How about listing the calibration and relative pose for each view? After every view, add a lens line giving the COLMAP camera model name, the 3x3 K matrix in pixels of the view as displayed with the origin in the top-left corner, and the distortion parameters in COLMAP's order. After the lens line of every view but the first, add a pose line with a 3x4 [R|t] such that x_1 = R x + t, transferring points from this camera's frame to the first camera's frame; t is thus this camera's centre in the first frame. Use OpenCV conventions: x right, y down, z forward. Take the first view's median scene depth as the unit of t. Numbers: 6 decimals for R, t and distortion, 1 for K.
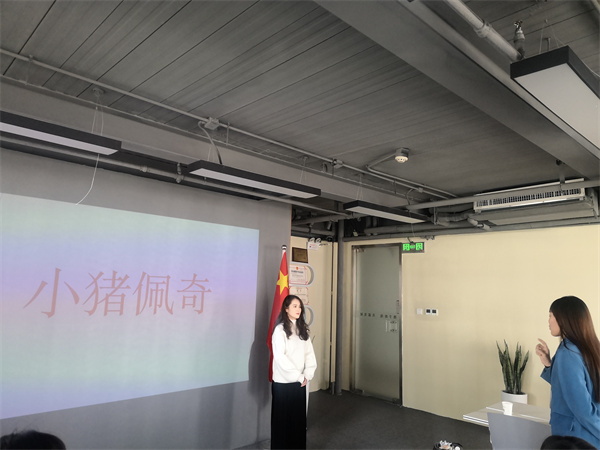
lens RADIAL K [[458.3, 0, 298.9], [0, 458.3, 221.4], [0, 0, 1]] dist [0.051636, -0.020712]
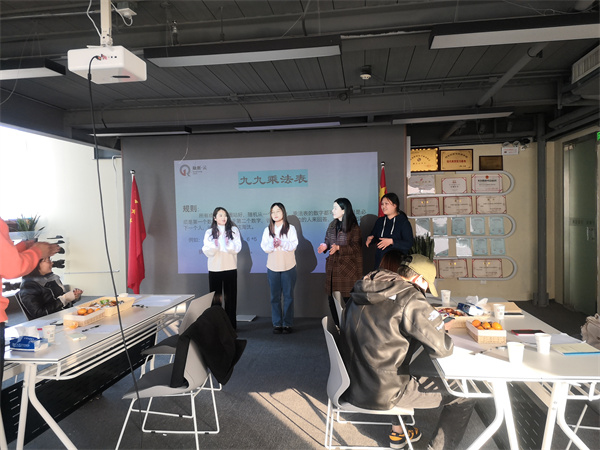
lens RADIAL K [[458.3, 0, 300.9], [0, 458.3, 228.0], [0, 0, 1]] dist [0.051636, -0.020712]
pose [[0.631153, -0.026693, -0.775199, 0.606970], [0.169644, 0.979962, 0.104377, 0.046584], [0.756879, -0.197386, 0.623035, 0.087035]]
